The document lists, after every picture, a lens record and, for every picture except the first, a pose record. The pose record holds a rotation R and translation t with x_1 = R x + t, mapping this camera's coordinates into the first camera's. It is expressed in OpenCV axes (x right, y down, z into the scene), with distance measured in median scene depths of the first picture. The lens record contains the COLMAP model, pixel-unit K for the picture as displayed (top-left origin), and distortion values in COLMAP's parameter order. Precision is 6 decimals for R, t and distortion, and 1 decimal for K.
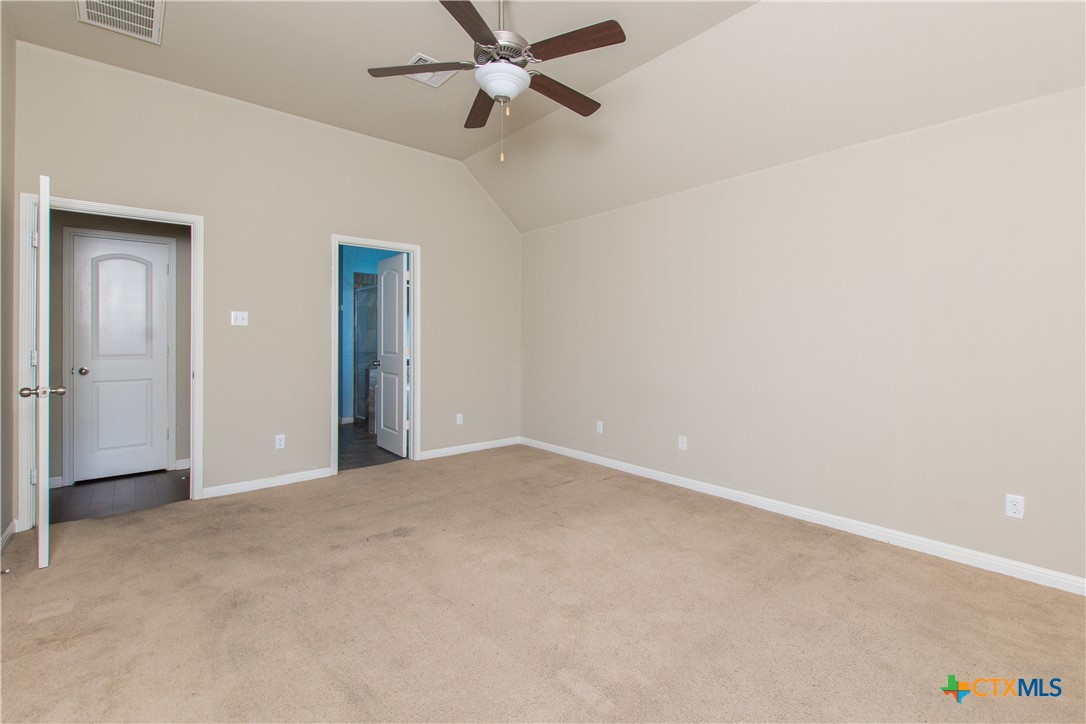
lens RADIAL K [[482.5, 0, 547.8], [0, 482.5, 335.2], [0, 0, 1]] dist [-0.000013, -0.000104]
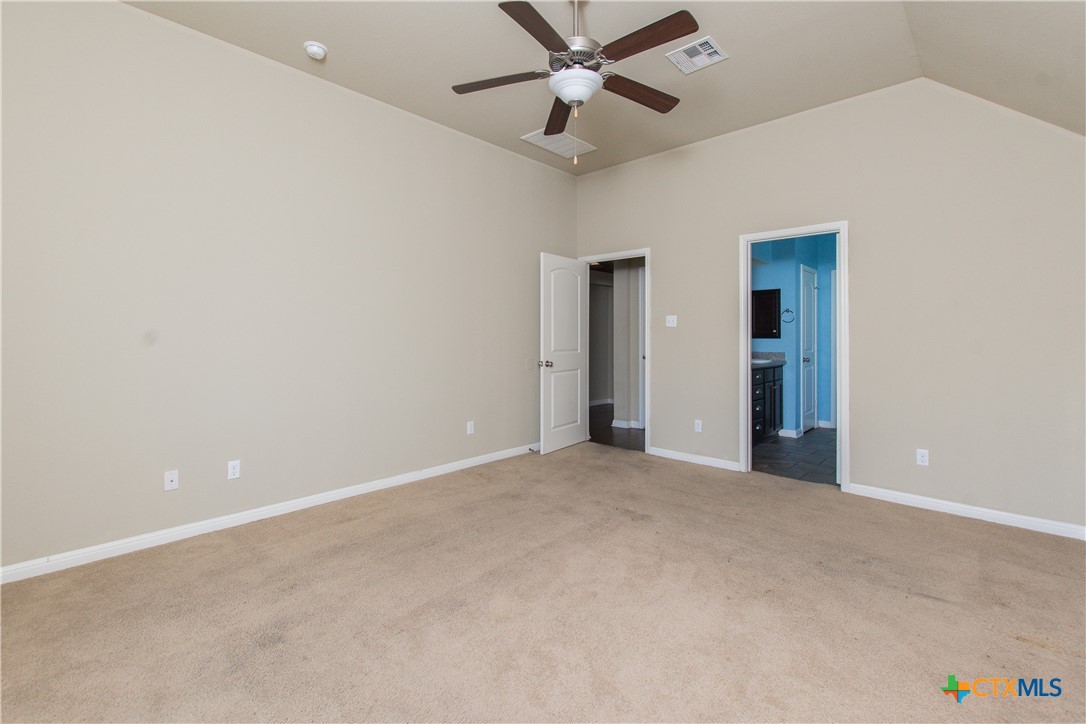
lens RADIAL K [[482.5, 0, 547.8], [0, 482.5, 335.2], [0, 0, 1]] dist [-0.000013, -0.000104]
pose [[0.106293, 0.000306, -0.994335, 0.760569], [0.002874, 0.999996, 0.000615, 0.000675], [0.994331, -0.002924, 0.106291, 0.697779]]
